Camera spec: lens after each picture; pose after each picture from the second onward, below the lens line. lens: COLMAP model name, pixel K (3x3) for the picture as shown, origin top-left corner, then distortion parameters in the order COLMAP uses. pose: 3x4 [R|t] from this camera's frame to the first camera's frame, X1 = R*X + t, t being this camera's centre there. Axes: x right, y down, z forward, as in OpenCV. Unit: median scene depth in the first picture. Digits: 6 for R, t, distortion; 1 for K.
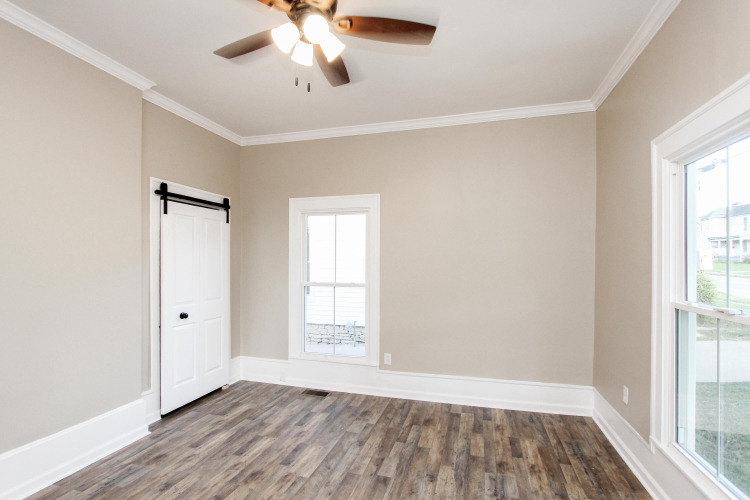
lens RADIAL K [[354.4, 0, 373.5], [0, 354.4, 269.7], [0, 0, 1]] dist [-0.015323, -0.000444]
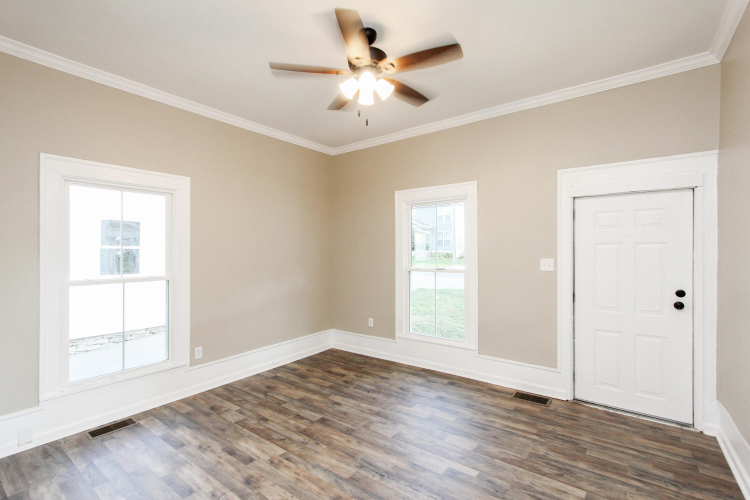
lens RADIAL K [[345.7, 0, 372.4], [0, 345.7, 250.9], [0, 0, 1]] dist [0.001538, -0.000803]
pose [[0.353704, -0.002272, 0.935355, -0.834262], [0.025815, 0.999640, -0.007333, -0.003754], [-0.935001, 0.026740, 0.353635, 0.283027]]
